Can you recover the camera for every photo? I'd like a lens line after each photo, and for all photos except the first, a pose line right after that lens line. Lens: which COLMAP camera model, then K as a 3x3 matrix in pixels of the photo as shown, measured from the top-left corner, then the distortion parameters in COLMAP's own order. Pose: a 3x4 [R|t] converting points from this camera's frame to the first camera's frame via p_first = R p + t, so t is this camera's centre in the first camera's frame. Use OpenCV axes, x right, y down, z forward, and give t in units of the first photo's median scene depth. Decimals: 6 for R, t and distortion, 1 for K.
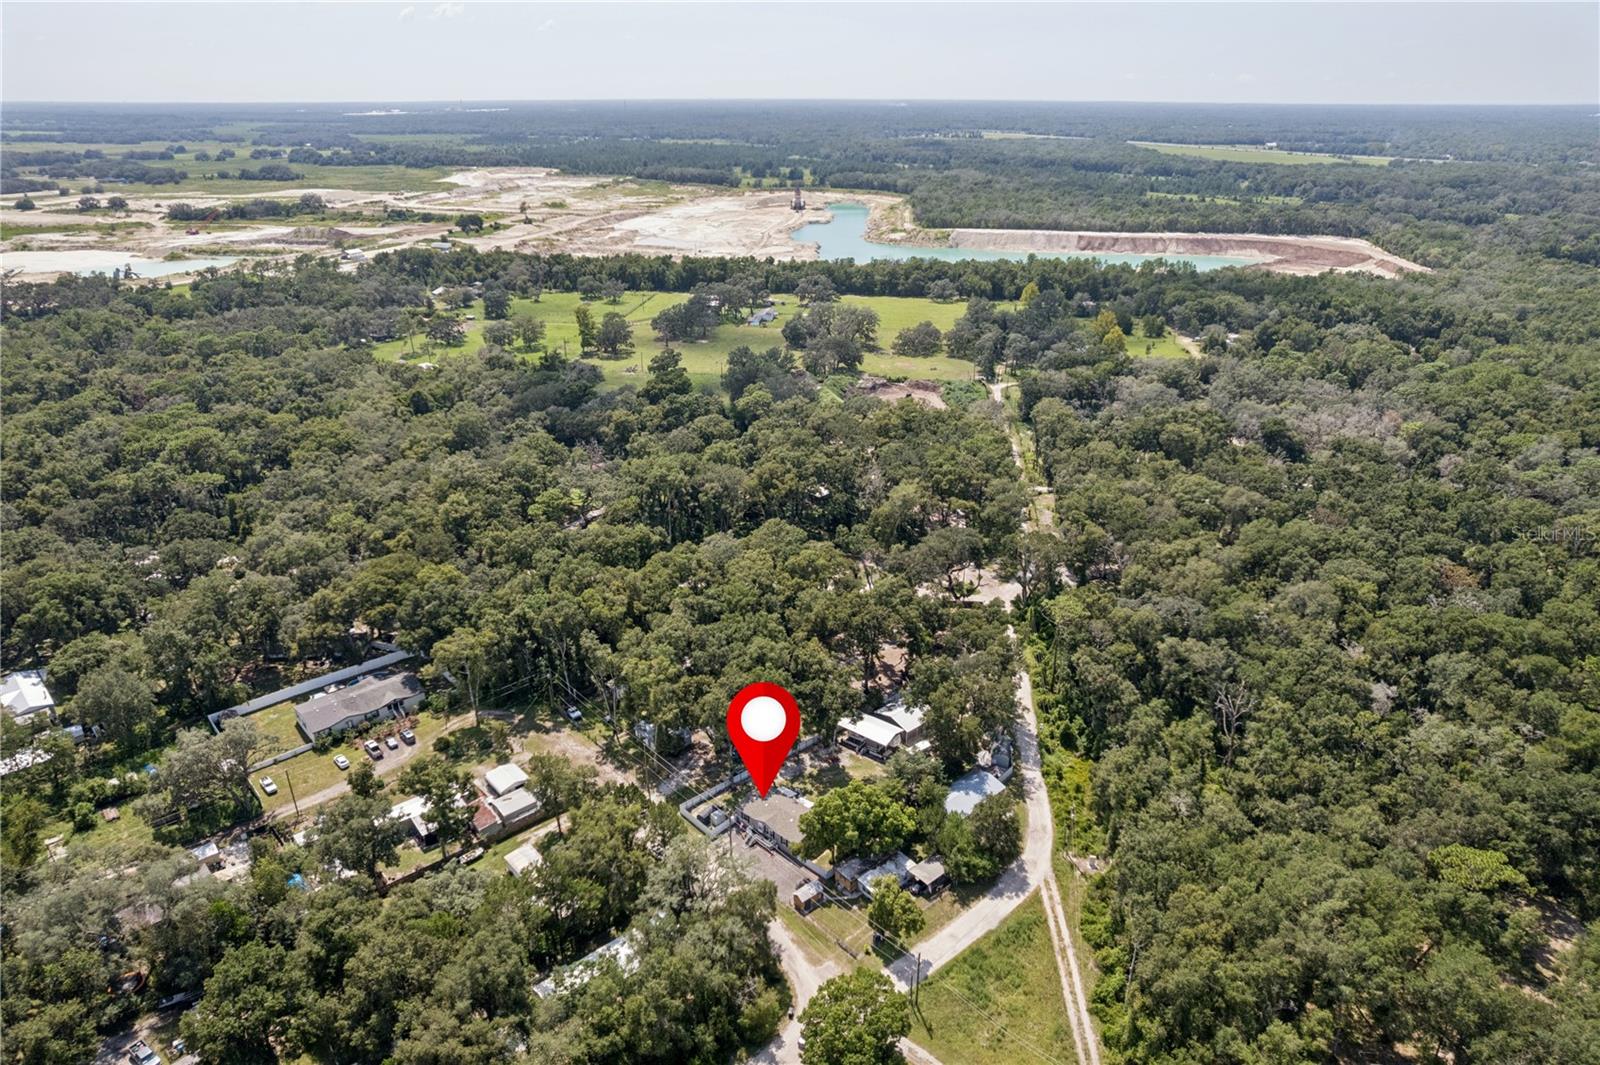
lens RADIAL K [[1019.1, 0, 812.6], [0, 1019.1, 535.1], [0, 0, 1]] dist [-0.054805, 0.040905]
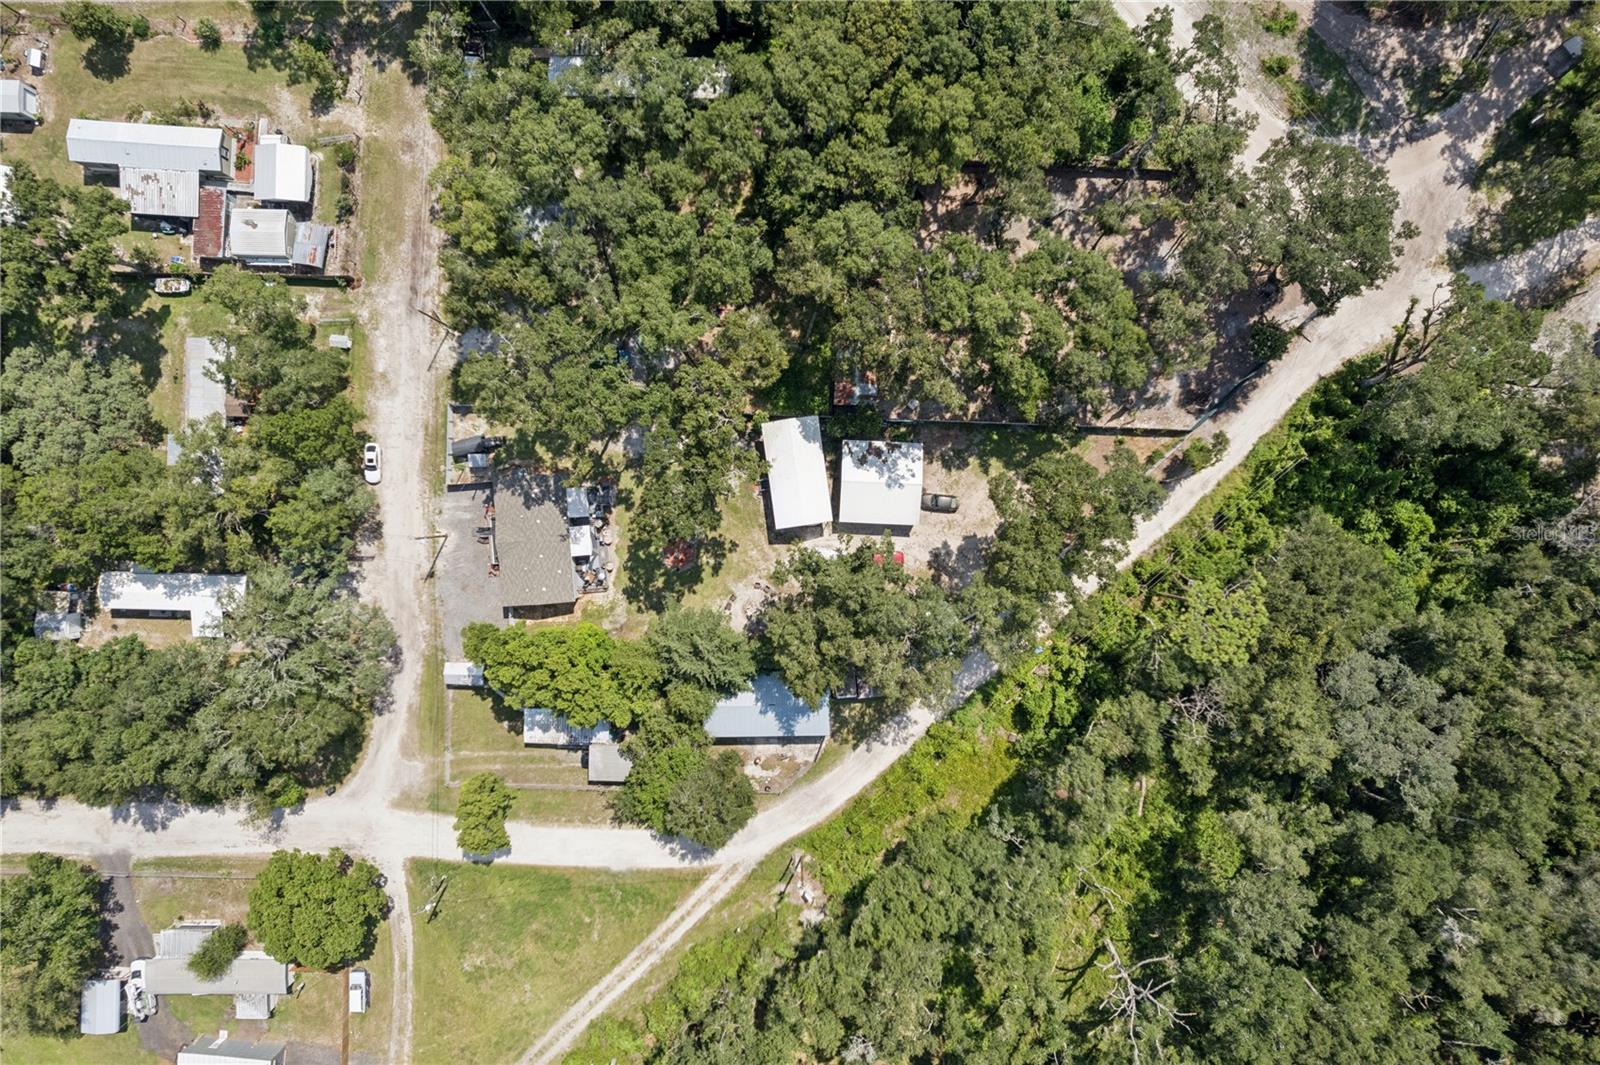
lens RADIAL K [[1019.1, 0, 804.8], [0, 1019.1, 528.9], [0, 0, 1]] dist [-0.054805, 0.040905]
pose [[0.723978, 0.689502, 0.021032, 0.068584], [-0.281317, 0.267269, 0.921644, -0.338192], [0.629855, -0.673167, 0.387466, 0.748093]]
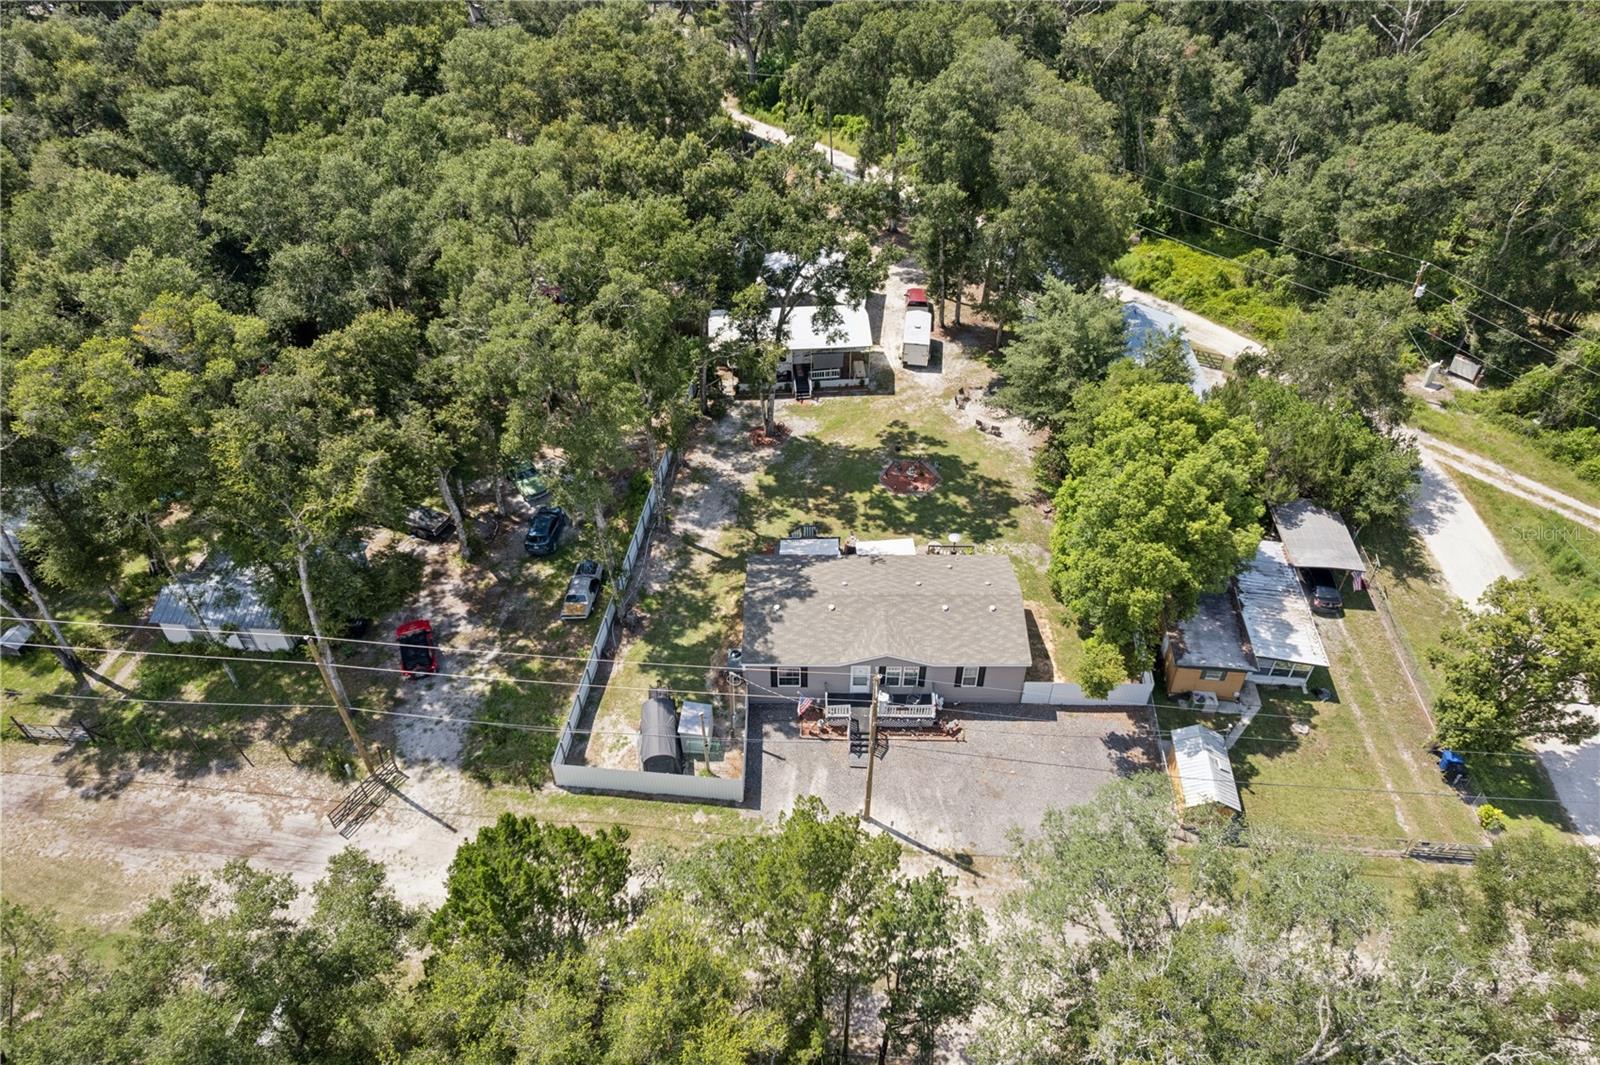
lens RADIAL K [[1019.1, 0, 816.3], [0, 1019.1, 527.2], [0, 0, 1]] dist [-0.054805, 0.040905]
pose [[0.742020, -0.433800, 0.511101, -0.168924], [0.271417, 0.891528, 0.362644, 0.116172], [-0.612976, -0.130368, 0.779272, 0.670939]]
